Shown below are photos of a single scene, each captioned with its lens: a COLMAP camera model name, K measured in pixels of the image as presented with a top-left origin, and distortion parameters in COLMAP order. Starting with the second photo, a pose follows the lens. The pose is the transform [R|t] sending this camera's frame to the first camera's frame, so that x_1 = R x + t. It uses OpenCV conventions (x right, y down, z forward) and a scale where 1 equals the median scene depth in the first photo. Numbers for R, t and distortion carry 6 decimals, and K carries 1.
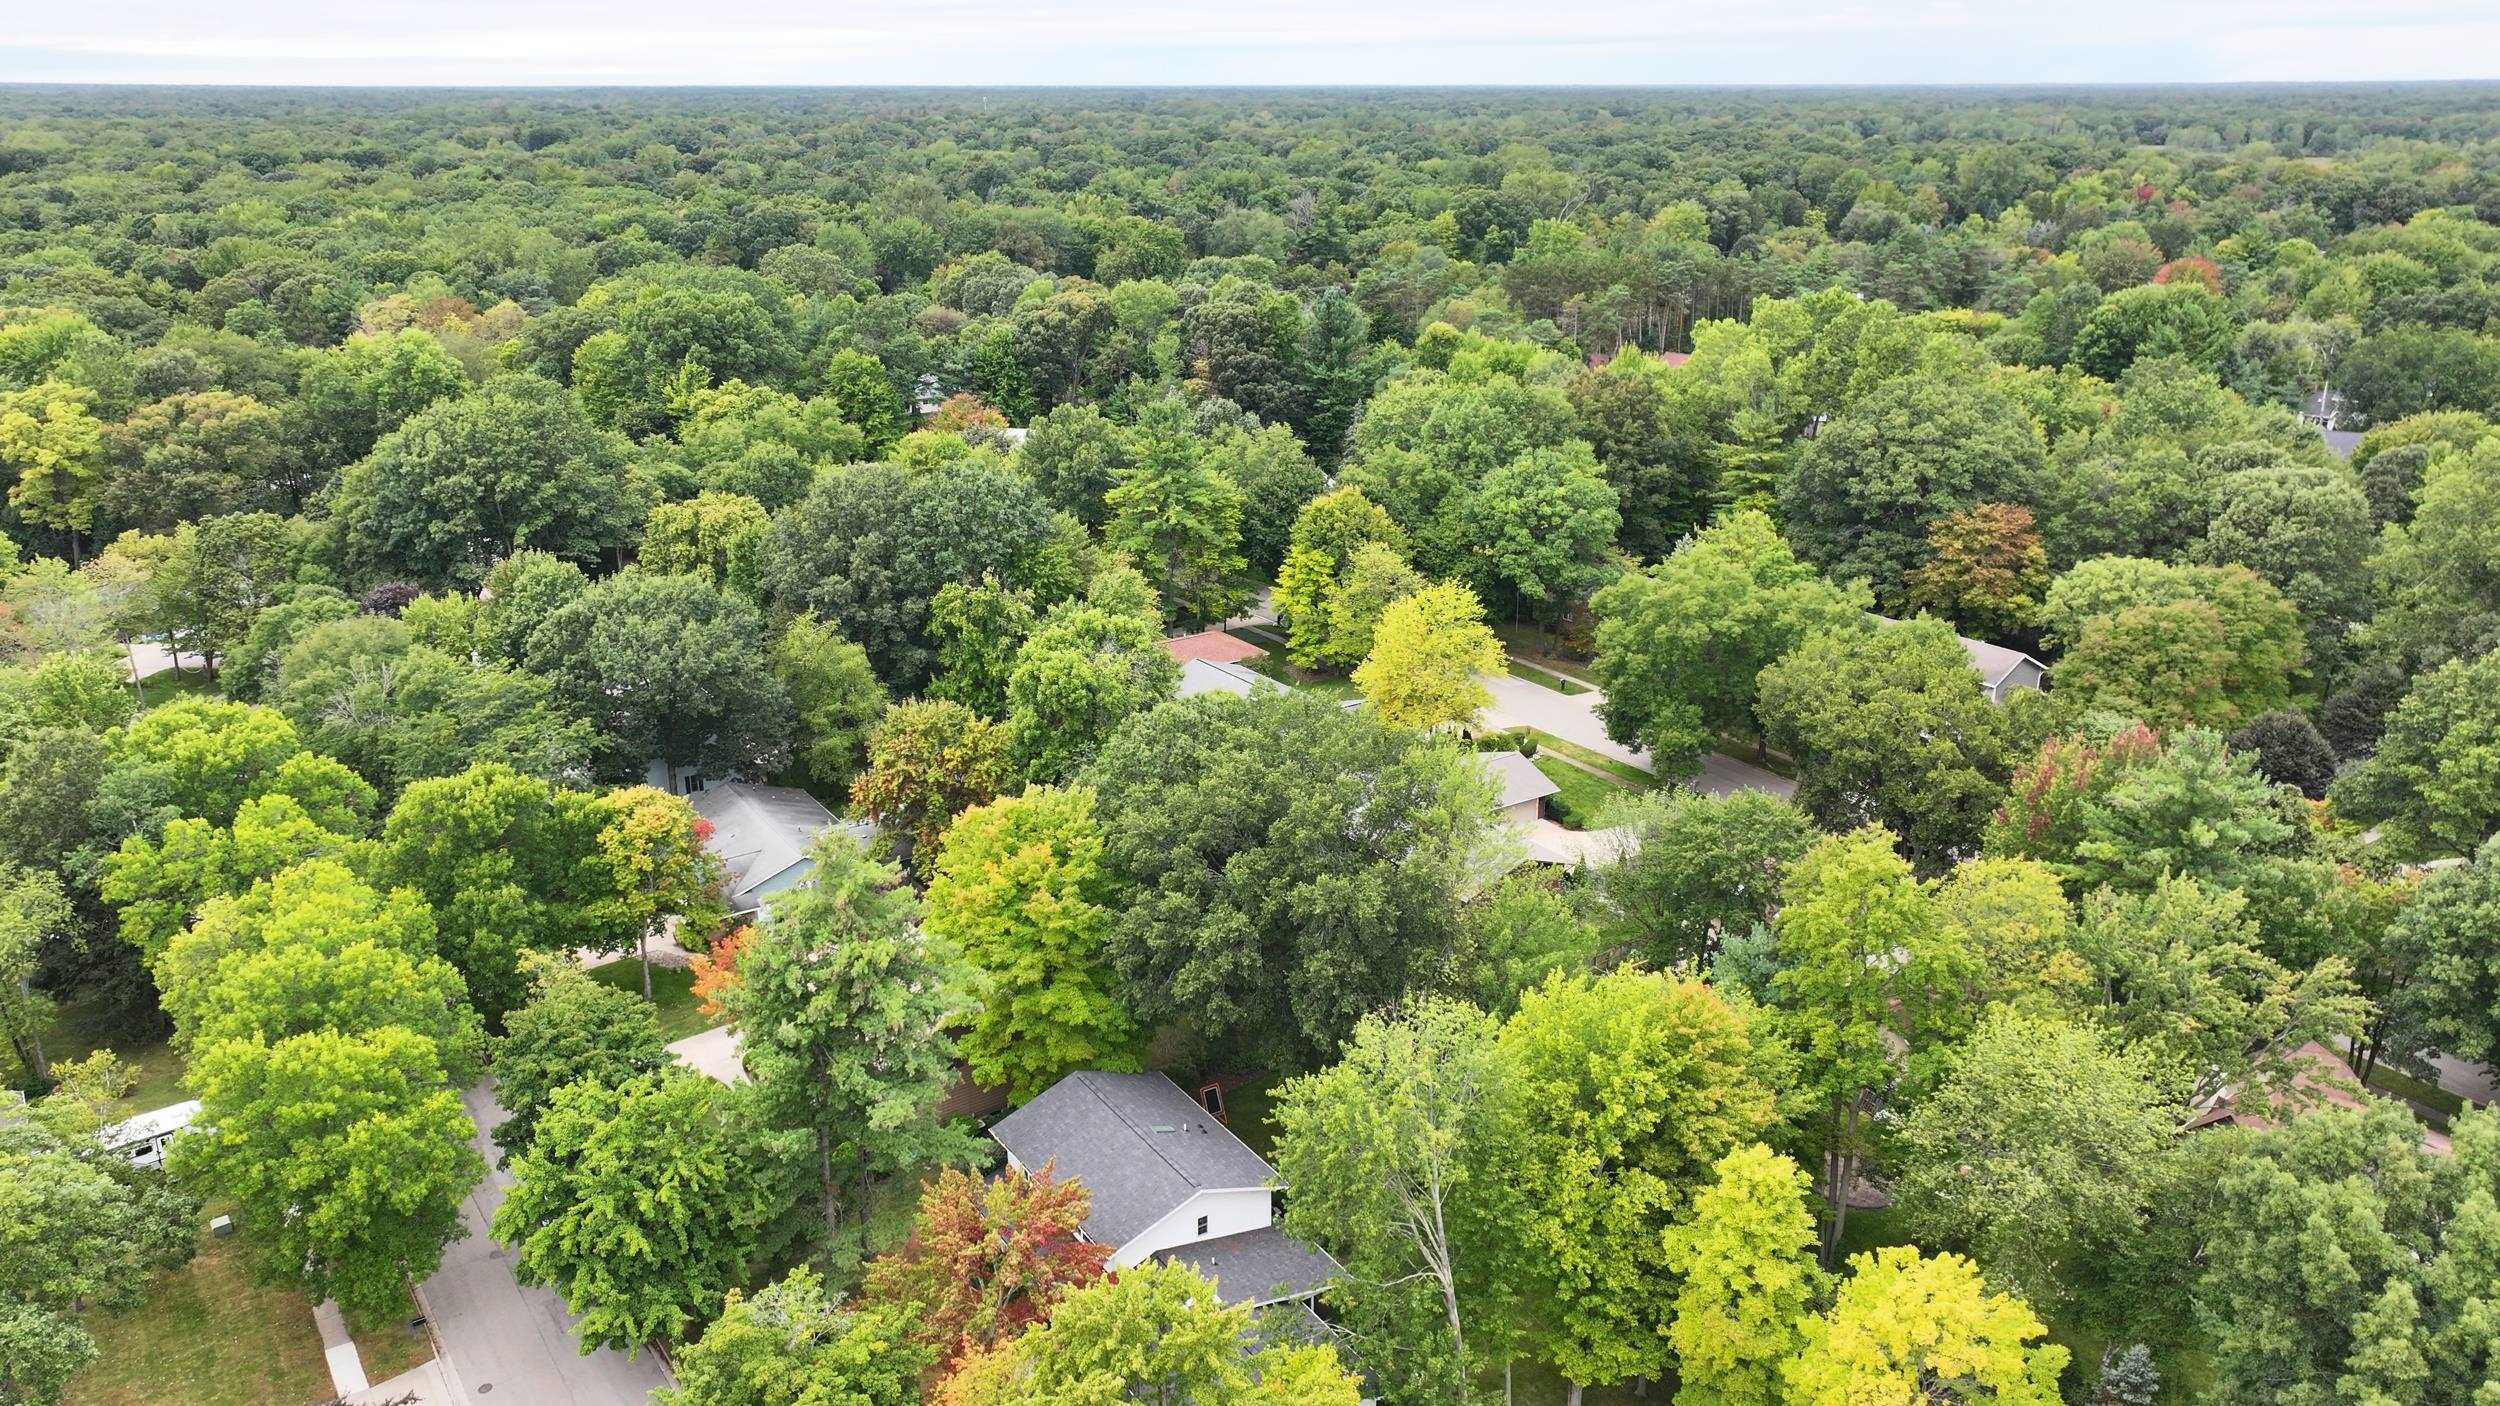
lens RADIAL K [[1761.1, 0, 1244.4], [0, 1761.1, 699.2], [0, 0, 1]] dist [0.003196, -0.002002]
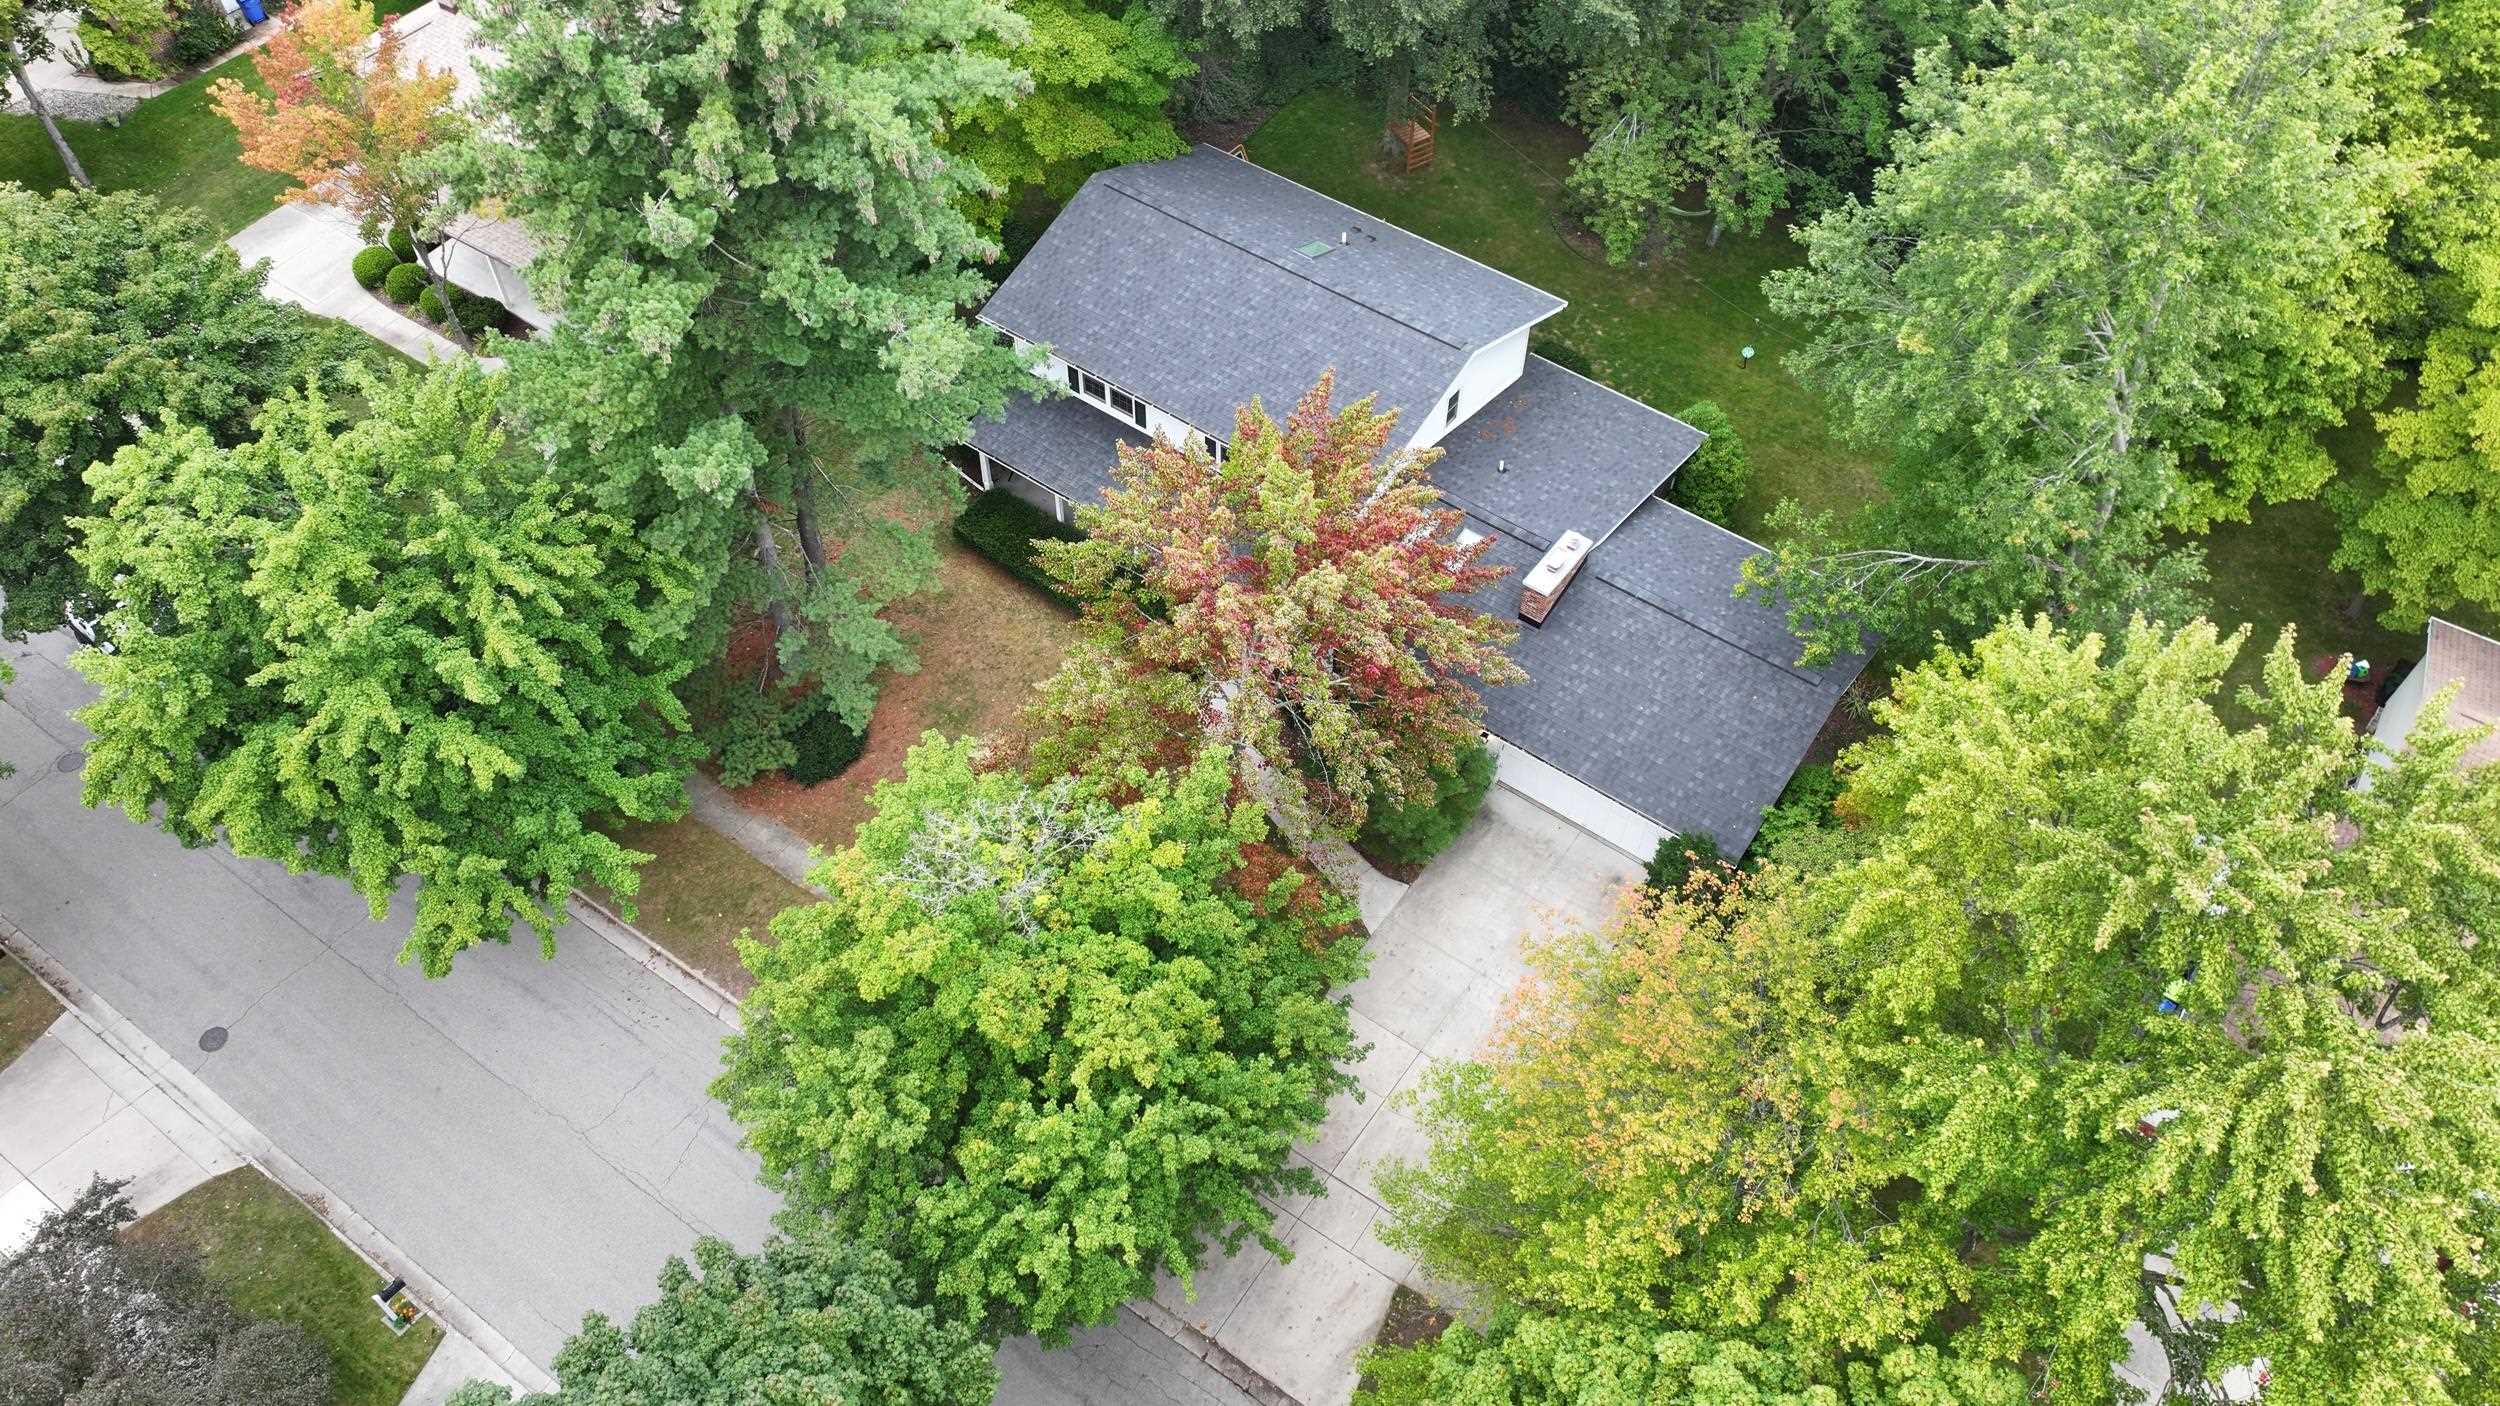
lens RADIAL K [[1761.1, 0, 1257.6], [0, 1761.1, 694.6], [0, 0, 1]] dist [0.003196, -0.002002]
pose [[0.937656, -0.264244, 0.225778, -0.247197], [0.106715, 0.837105, 0.536533, 0.073783], [-0.330776, -0.478990, 0.813115, 0.558398]]
